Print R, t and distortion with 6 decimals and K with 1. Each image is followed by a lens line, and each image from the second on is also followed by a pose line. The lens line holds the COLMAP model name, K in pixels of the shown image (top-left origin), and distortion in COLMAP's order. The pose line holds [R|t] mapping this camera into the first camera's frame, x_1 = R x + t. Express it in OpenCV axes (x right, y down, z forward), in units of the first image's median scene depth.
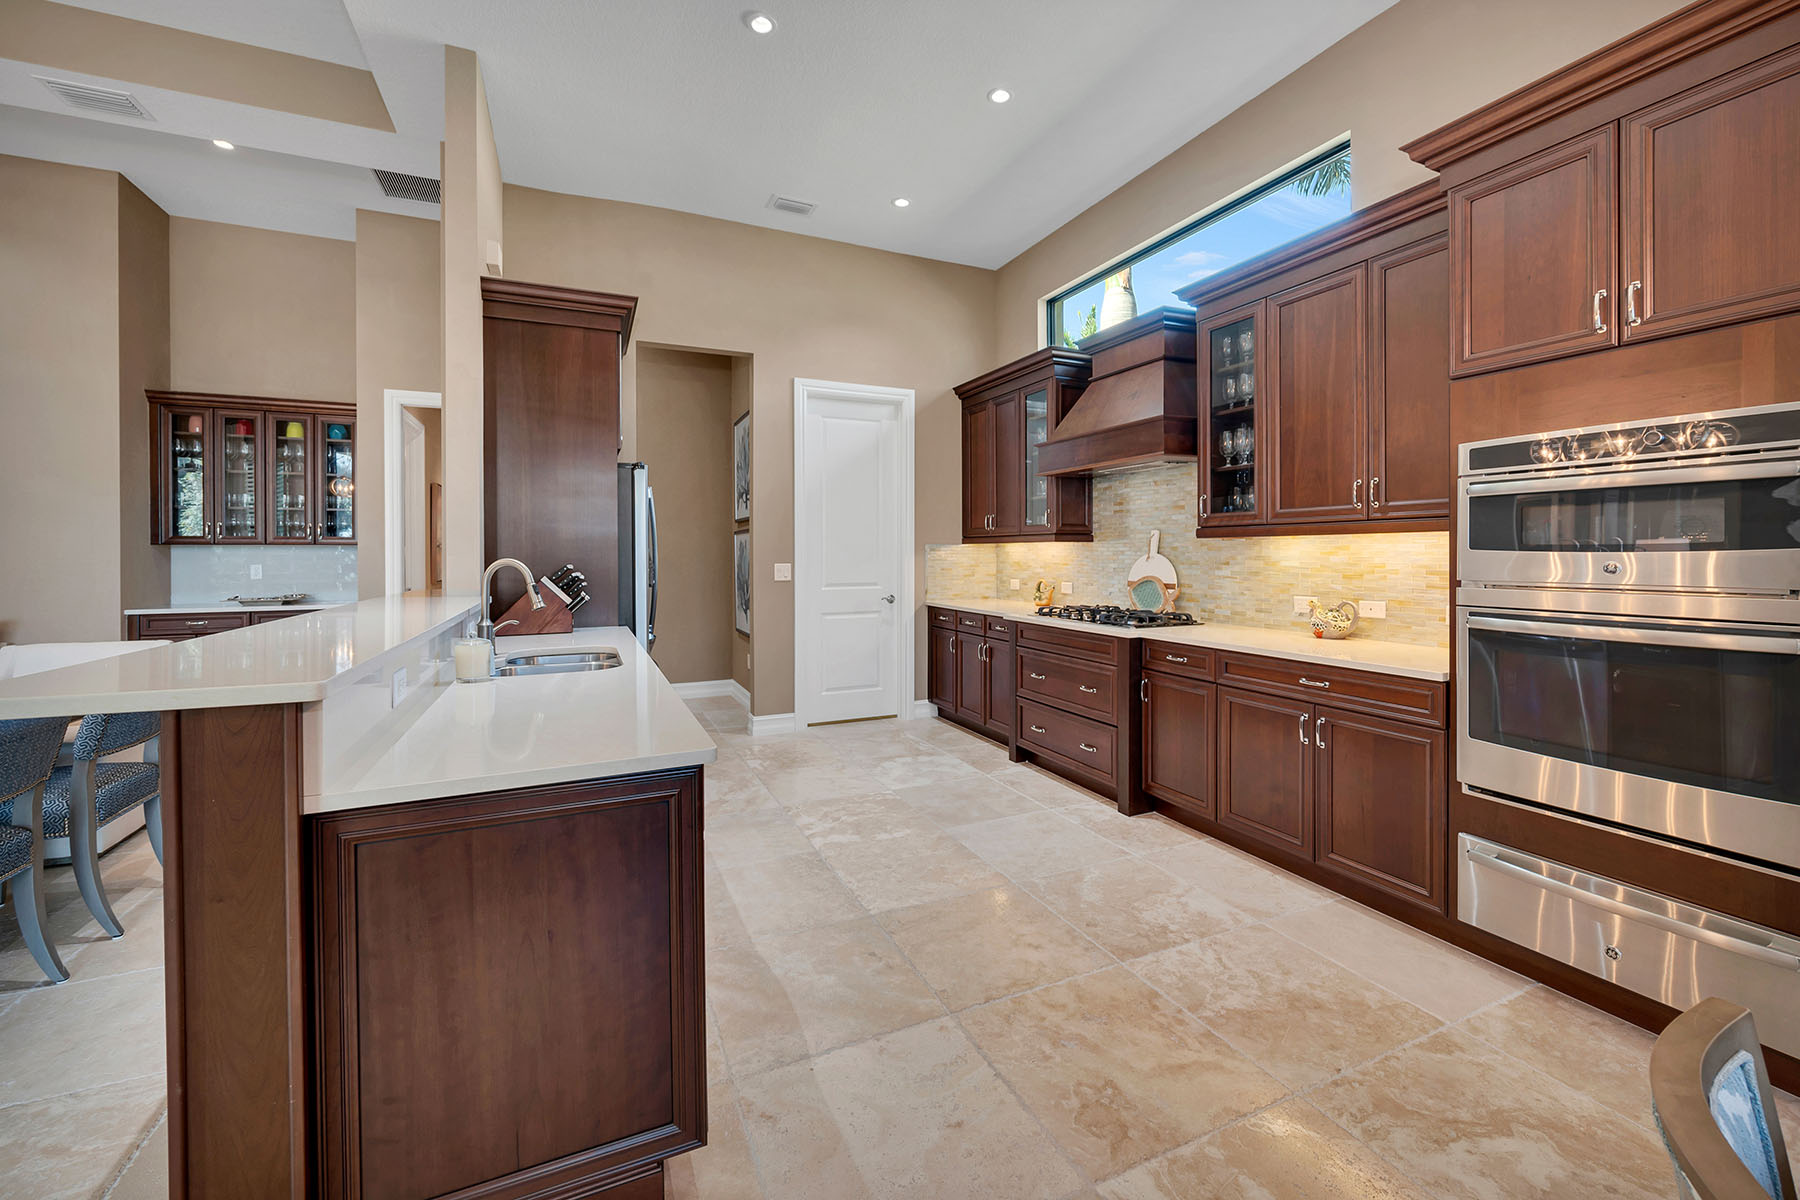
lens RADIAL K [[735.2, 0, 906.2], [0, 735.2, 559.9], [0, 0, 1]] dist [-0.000212, -0.000859]
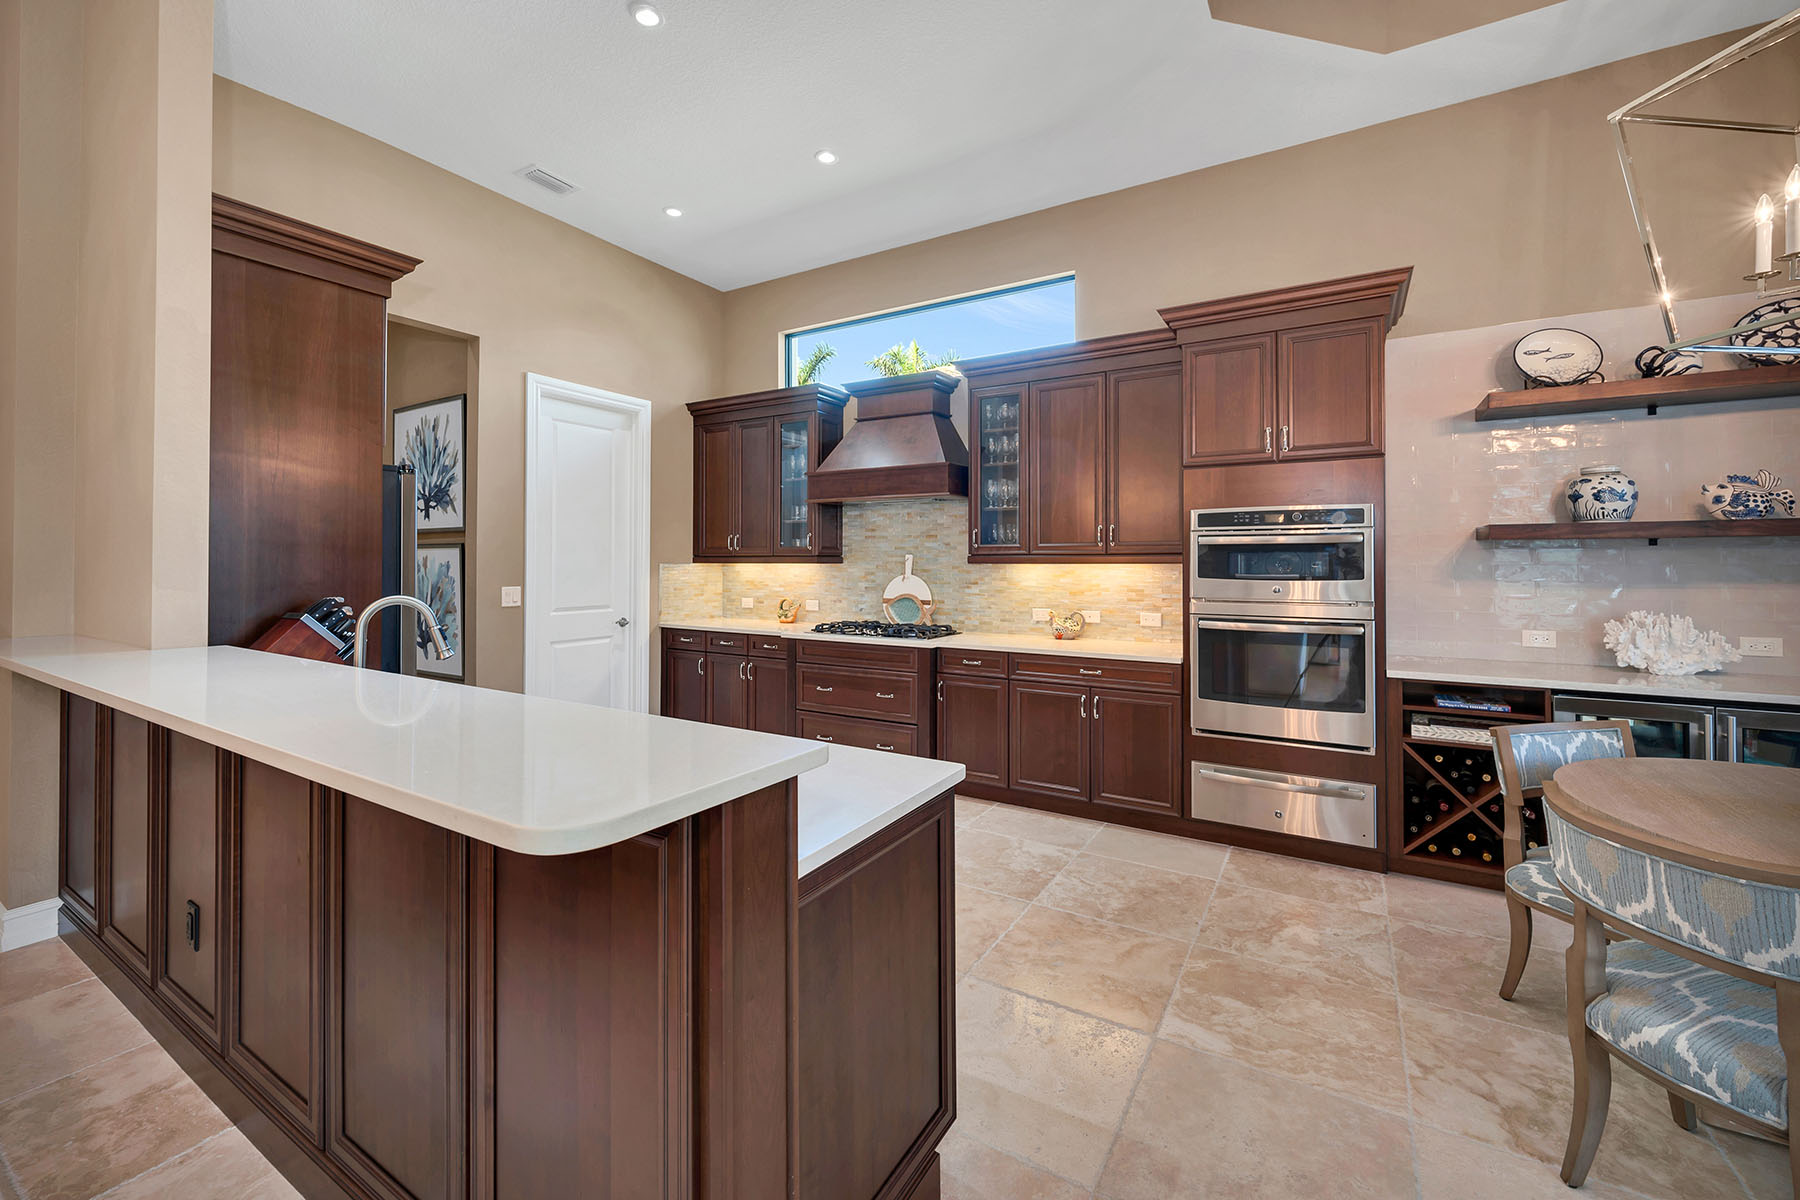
lens RADIAL K [[735.2, 0, 915.9], [0, 735.2, 560.4], [0, 0, 1]] dist [-0.000212, -0.000859]
pose [[0.819658, 0.006220, 0.572820, -0.384344], [0.001117, 0.999922, -0.012456, -0.019987], [-0.572853, 0.010849, 0.819587, 0.037890]]
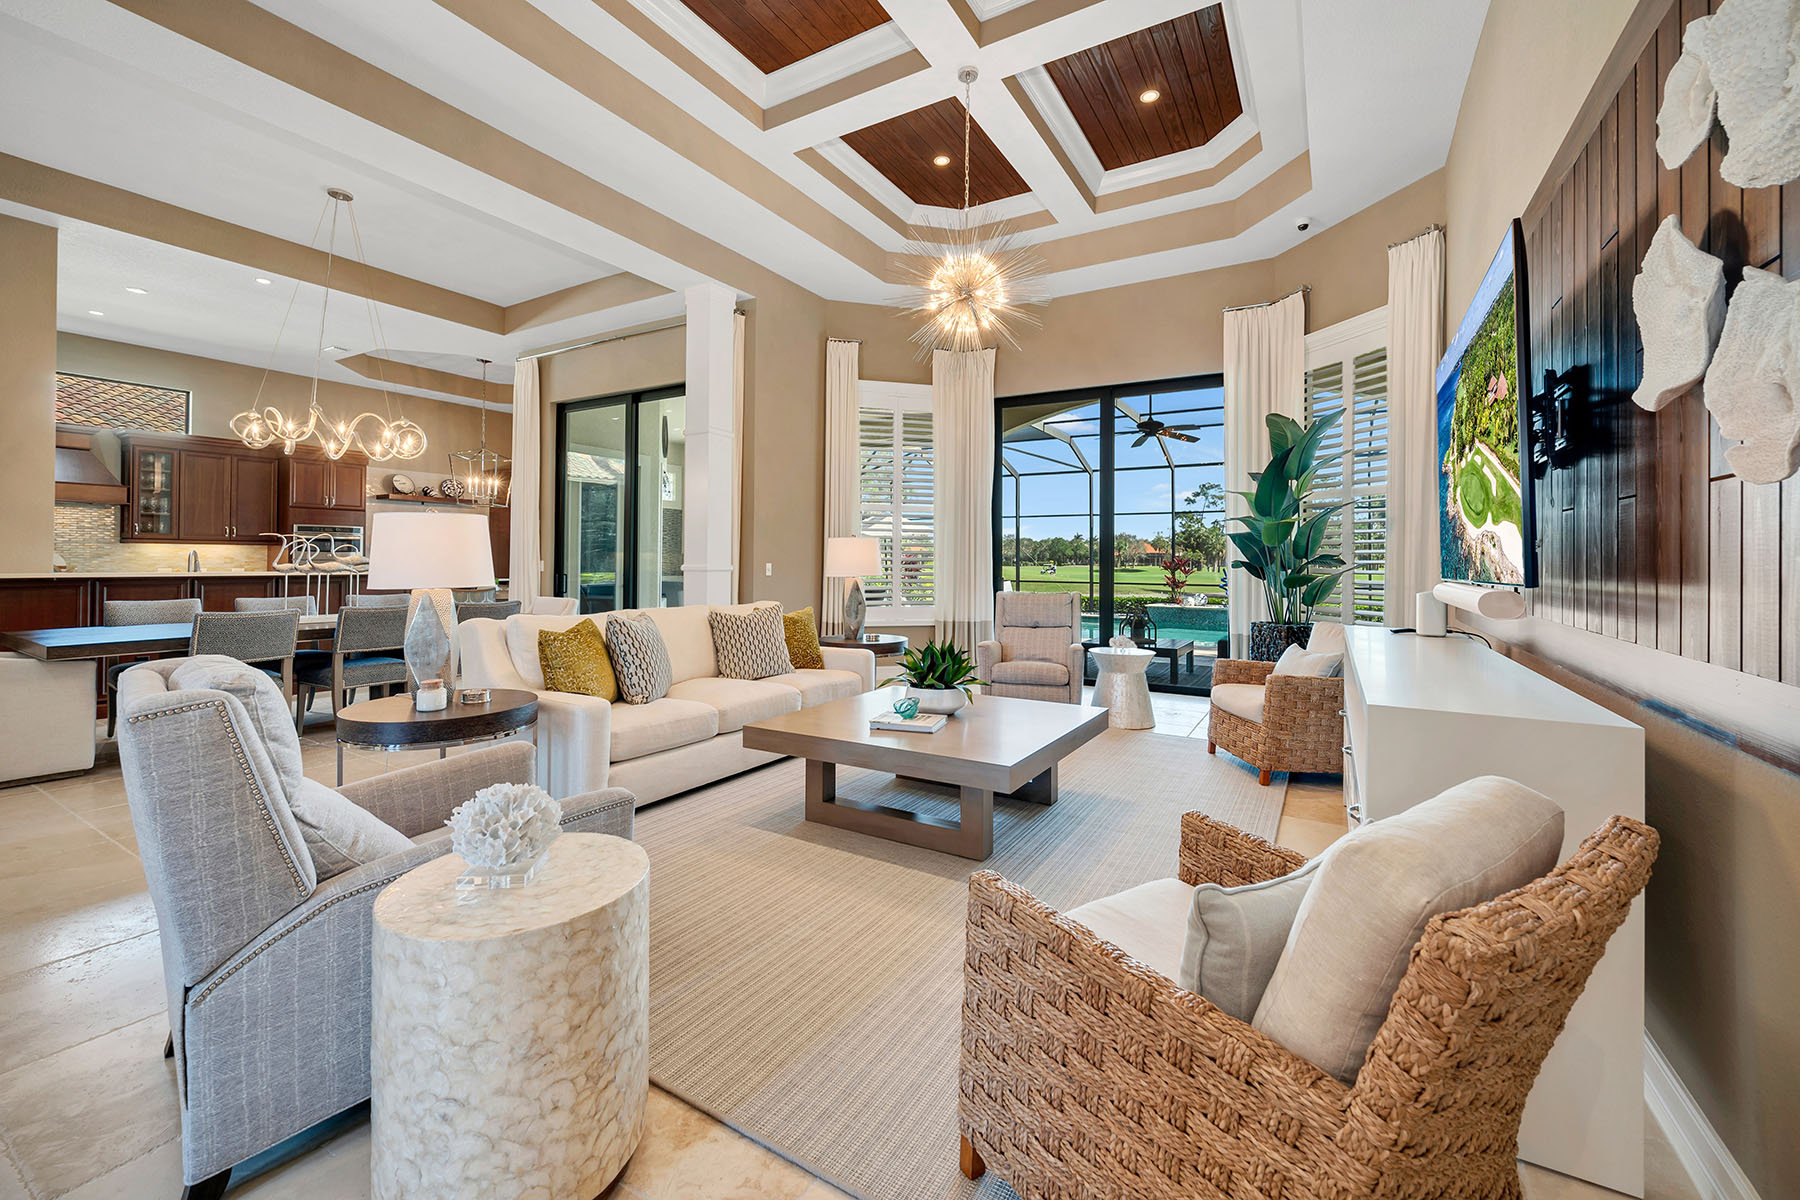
lens RADIAL K [[735.2, 0, 904.5], [0, 735.2, 551.3], [0, 0, 1]] dist [-0.000212, -0.000859]
pose [[-0.573608, 0.009729, 0.819072, -2.658212], [0.001466, 0.999940, -0.010851, 0.016008], [-0.819129, -0.005023, -0.573588, 0.356955]]
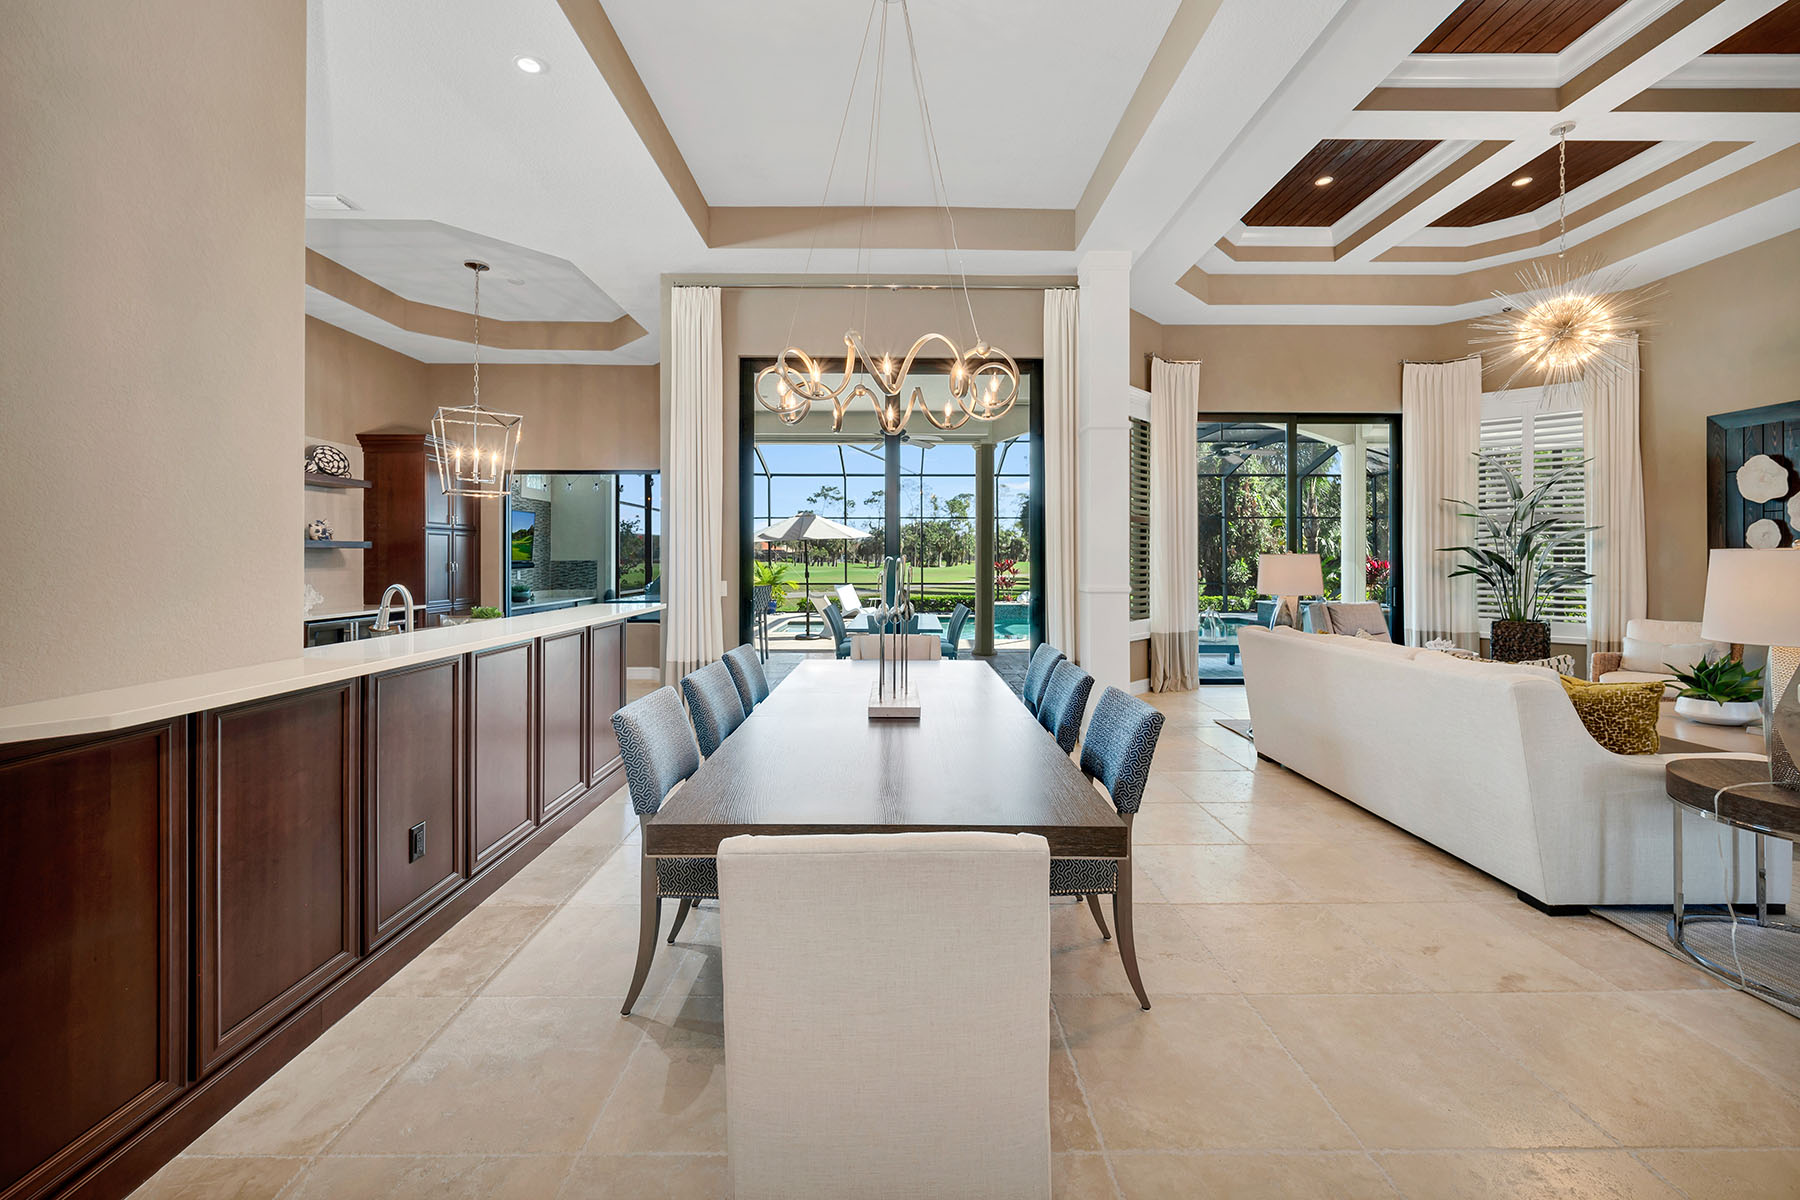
lens RADIAL K [[735.2, 0, 885.2], [0, 735.2, 556.5], [0, 0, 1]] dist [-0.000212, -0.000859]
pose [[-0.909770, 0.003560, 0.415098, -1.204669], [0.004829, 0.999986, 0.002007, -0.030262], [-0.415085, 0.003831, -0.909775, 1.250257]]
